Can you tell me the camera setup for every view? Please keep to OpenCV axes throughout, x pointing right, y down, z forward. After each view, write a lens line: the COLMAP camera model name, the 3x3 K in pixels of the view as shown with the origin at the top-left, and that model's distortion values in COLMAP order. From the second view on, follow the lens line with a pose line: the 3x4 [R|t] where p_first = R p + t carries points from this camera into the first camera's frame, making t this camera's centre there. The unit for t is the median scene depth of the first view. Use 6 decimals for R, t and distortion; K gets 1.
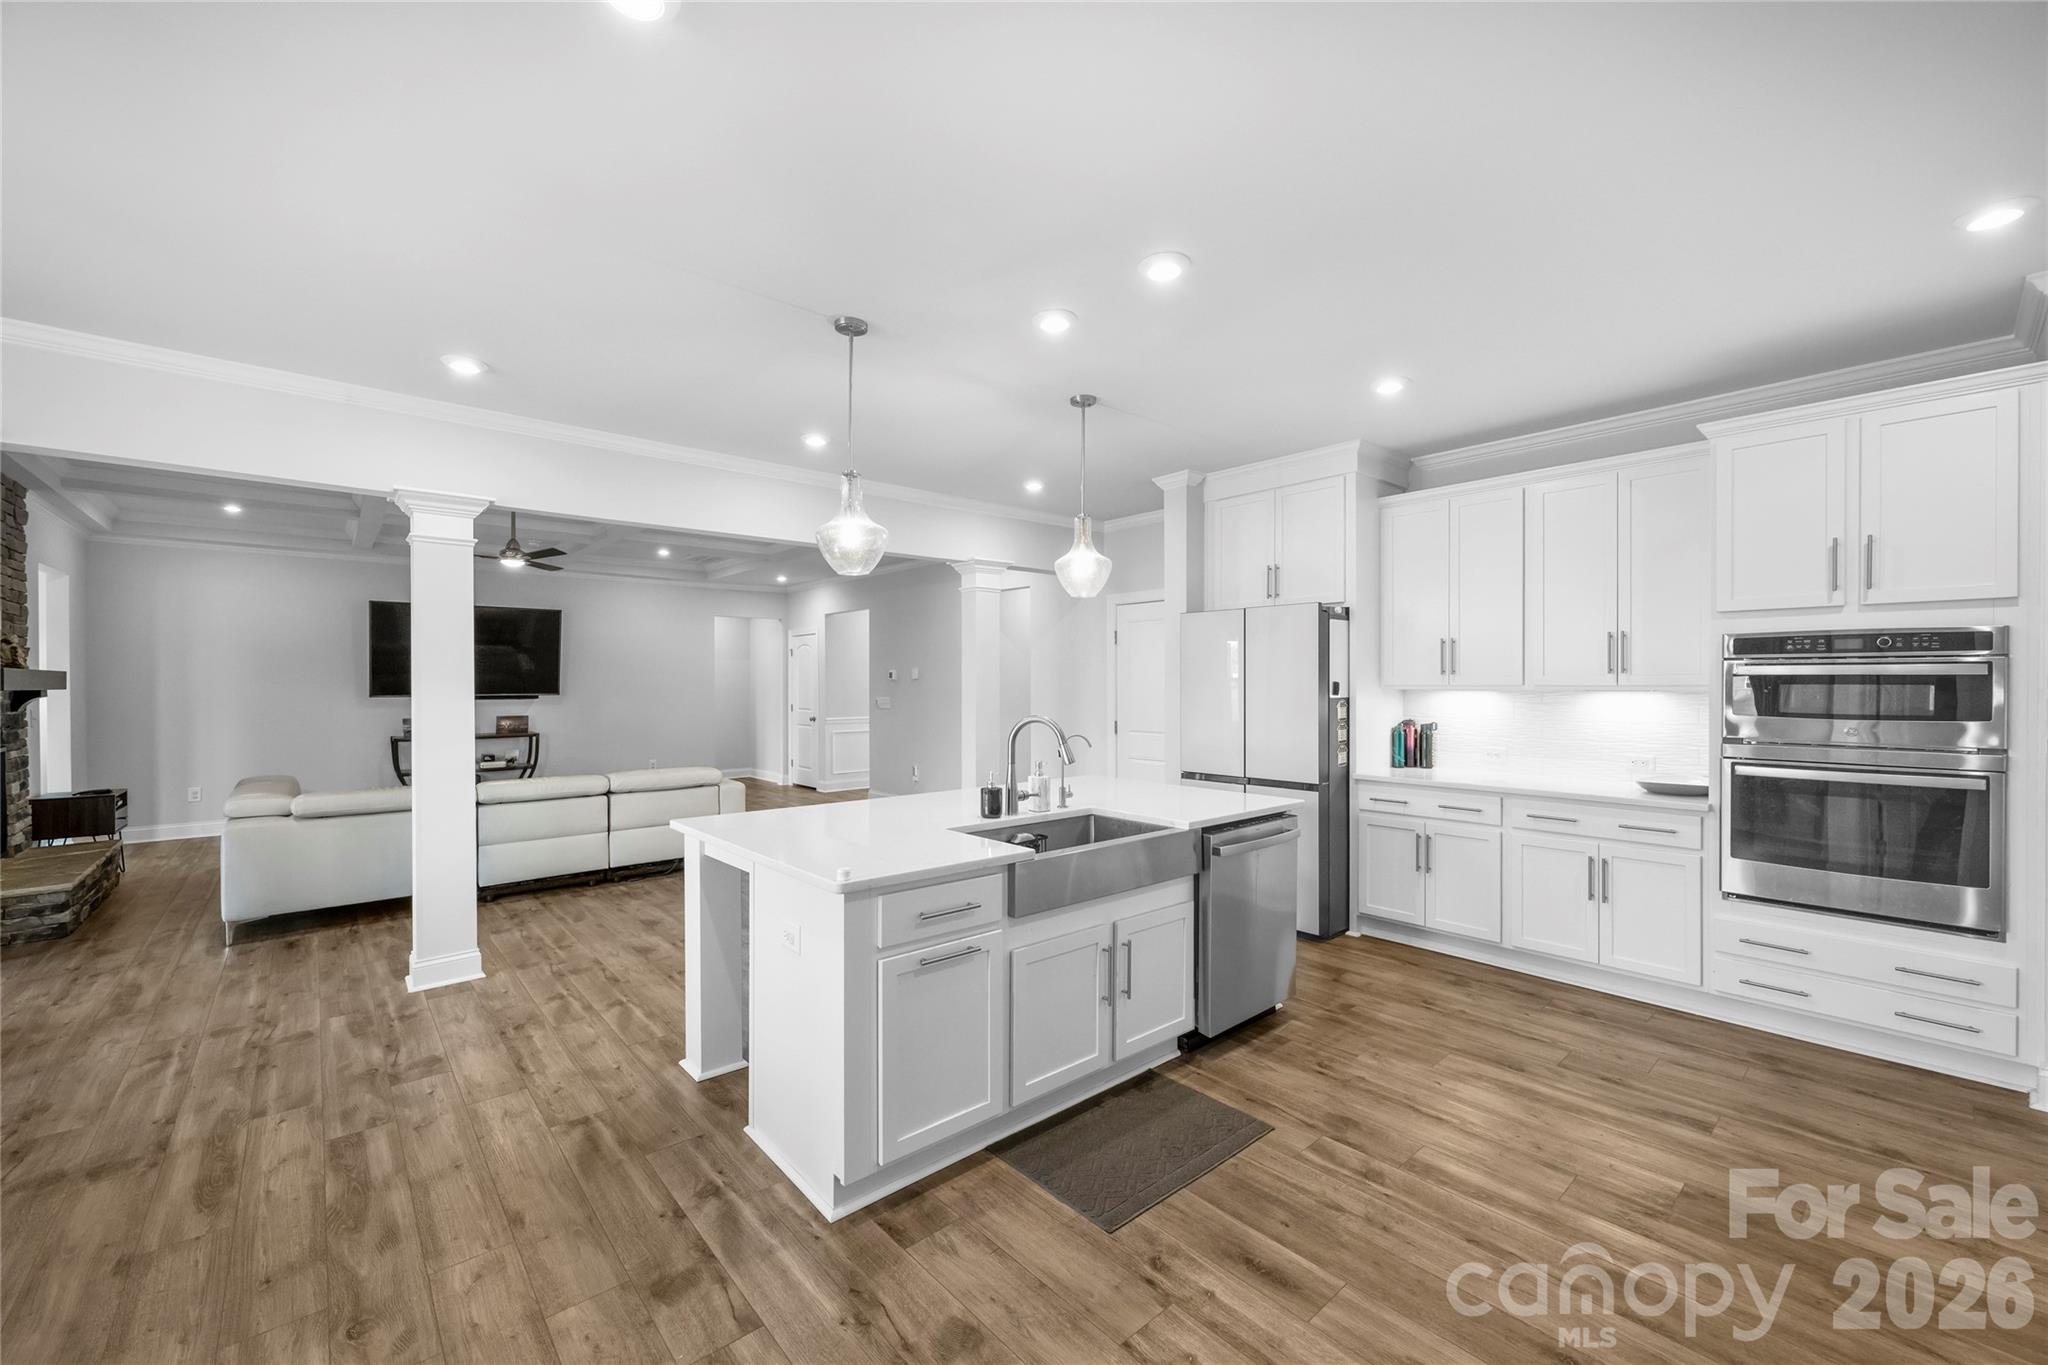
lens RADIAL K [[821.2, 0, 1027.9], [0, 821.2, 675.7], [0, 0, 1]] dist [-0.000220, -0.000086]
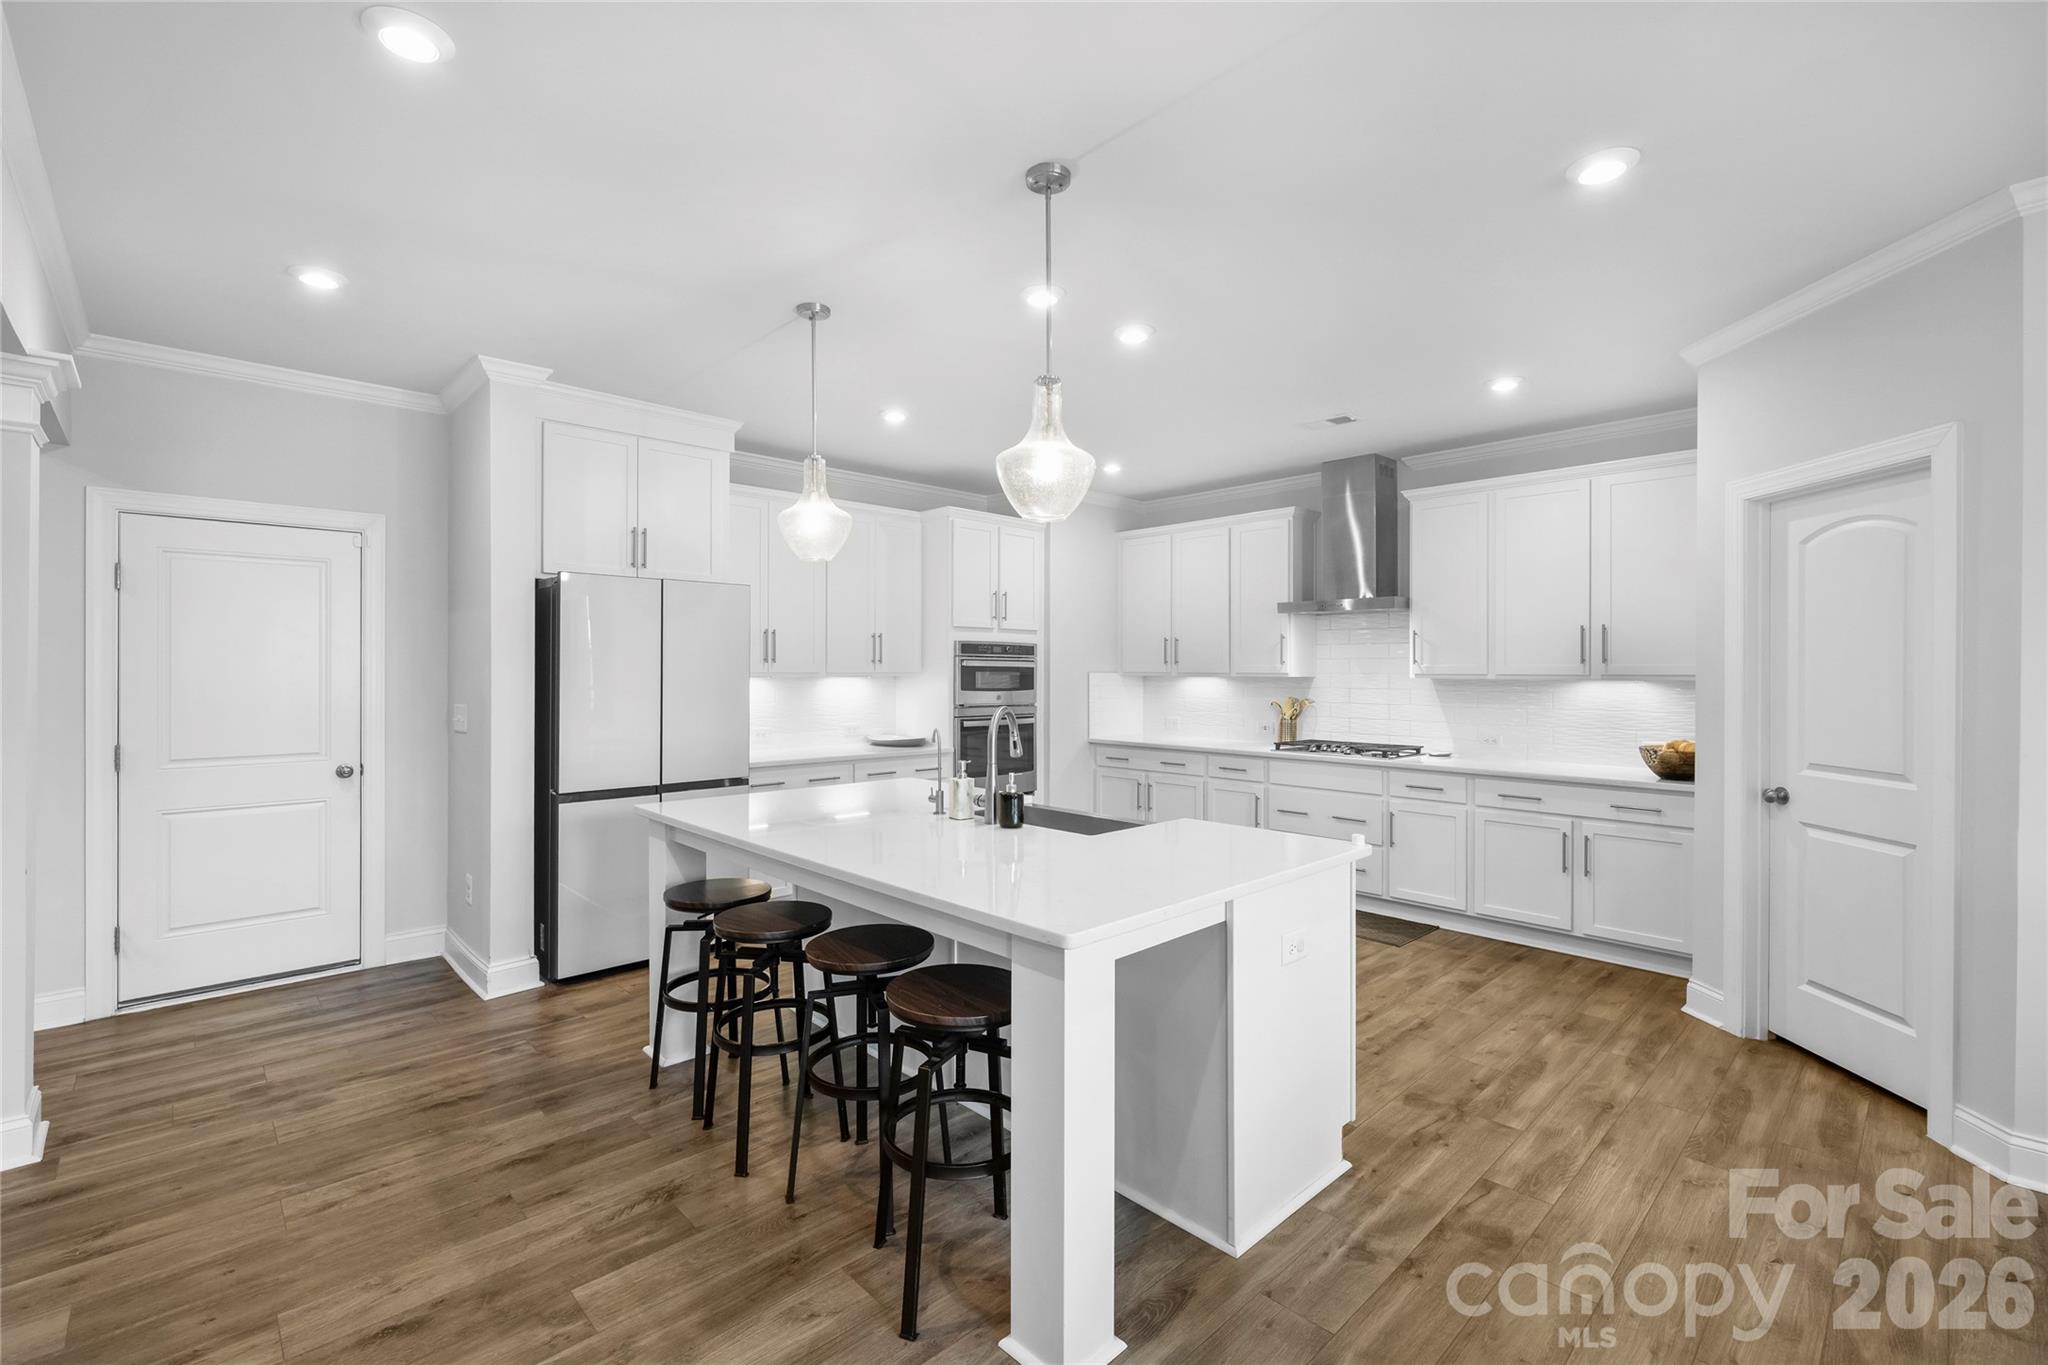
lens RADIAL K [[884.9, 0, 1008.8], [0, 884.9, 671.1], [0, 0, 1]] dist [-0.008618, 0.000239]
pose [[-0.034735, 0.000153, 0.999397, -0.789822], [-0.010213, 0.999948, -0.000508, 0.008161], [-0.999344, -0.010225, -0.034731, 0.851485]]
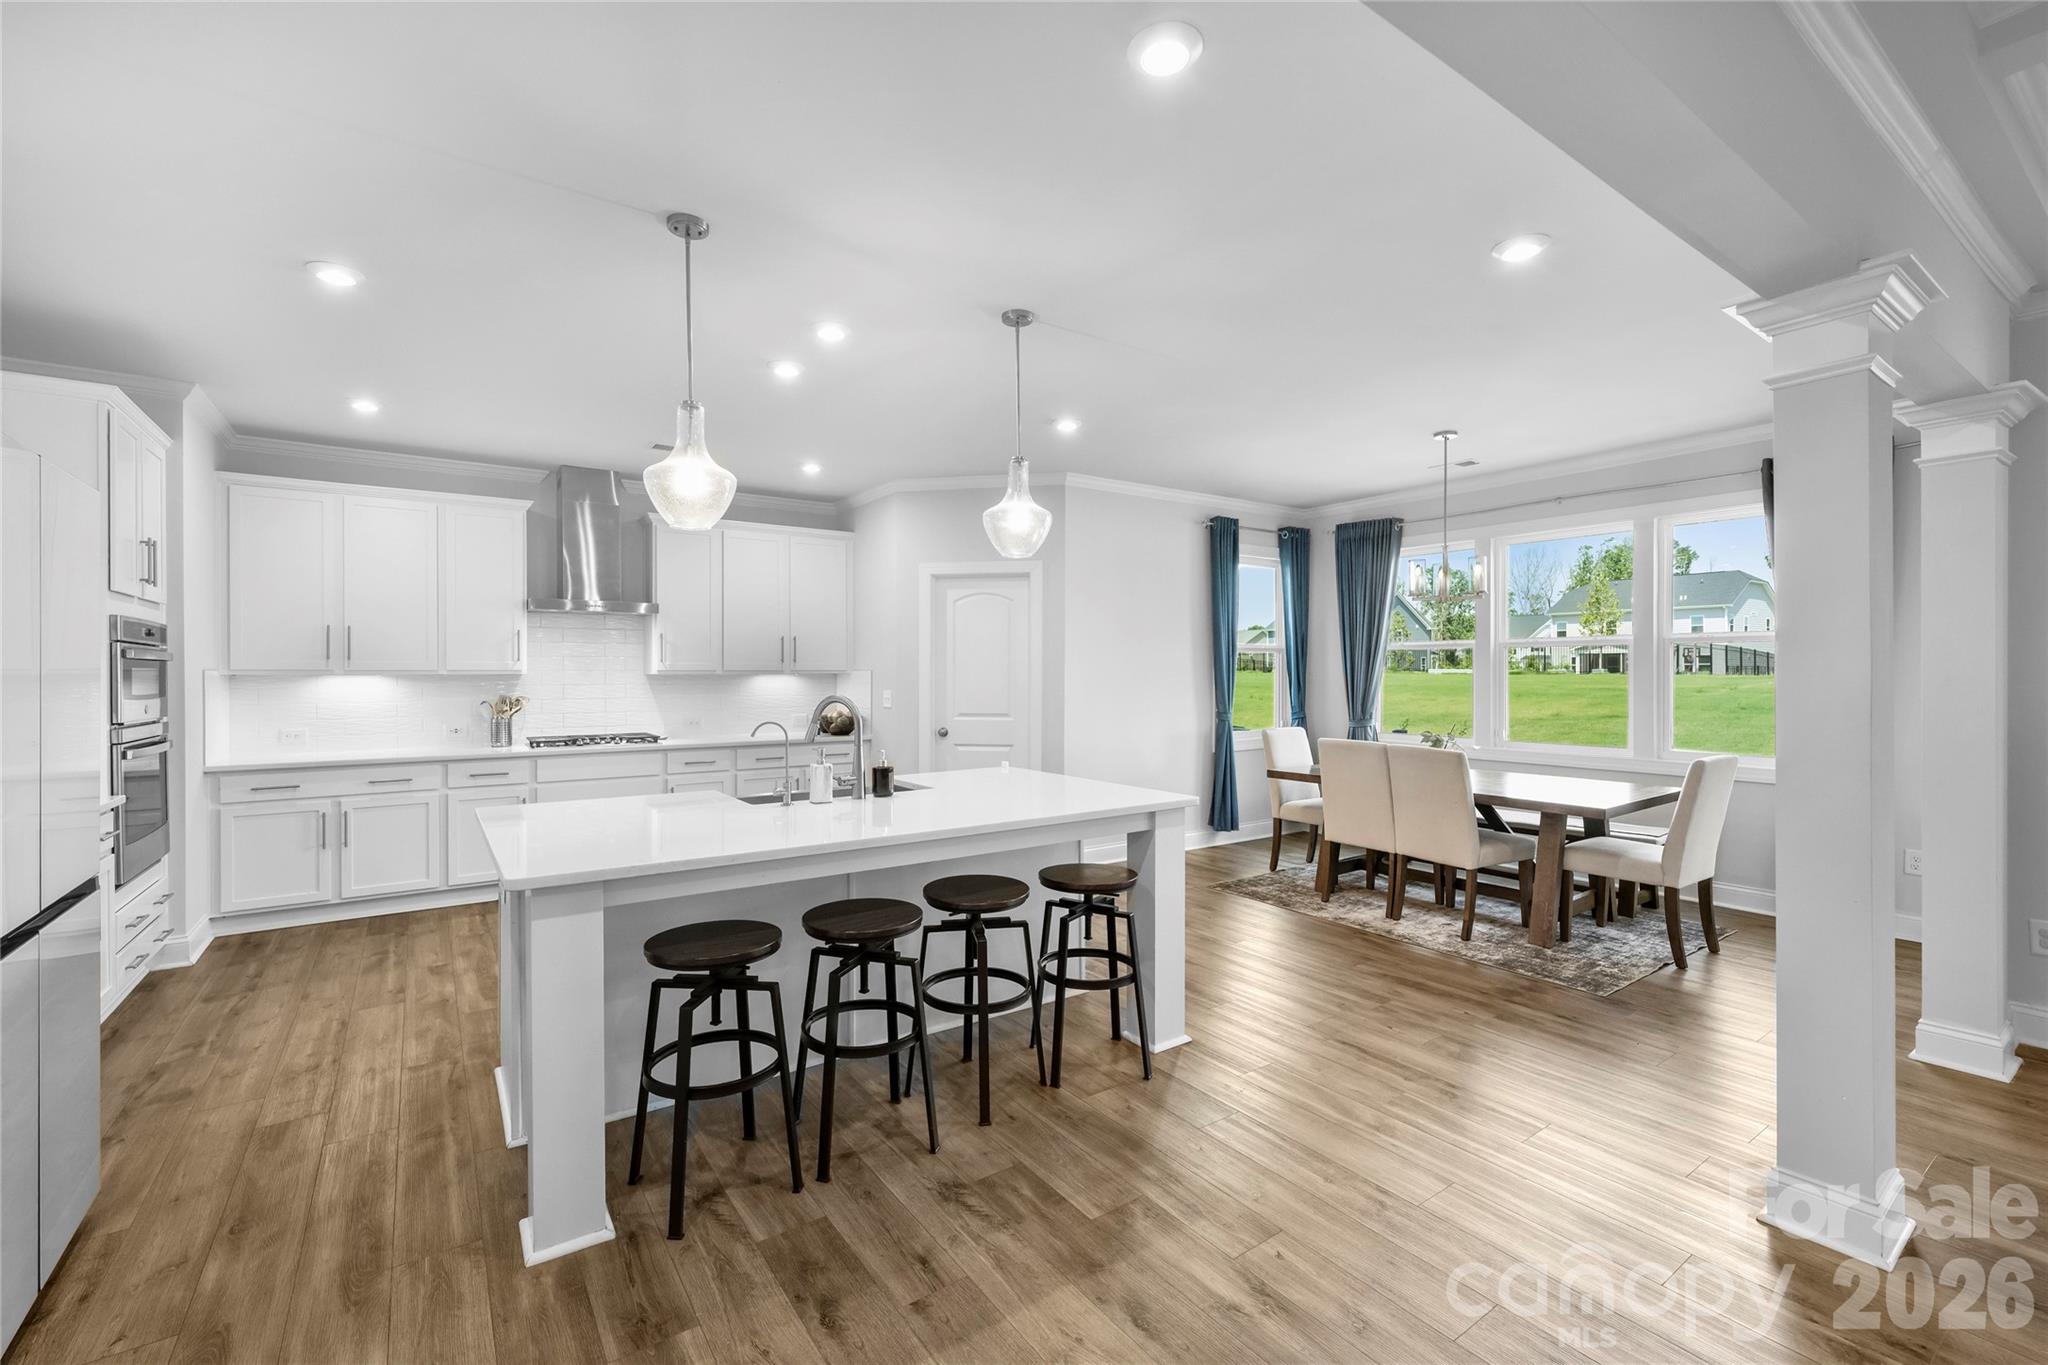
lens RADIAL K [[860.1, 0, 1020.2], [0, 860.1, 679.1], [0, 0, 1]] dist [-0.000459, -0.000012]
pose [[-0.992807, 0.003432, 0.119681, -0.277047], [0.003536, 0.999994, 0.000661, 0.023873], [-0.119678, 0.001080, -0.992812, 1.661058]]
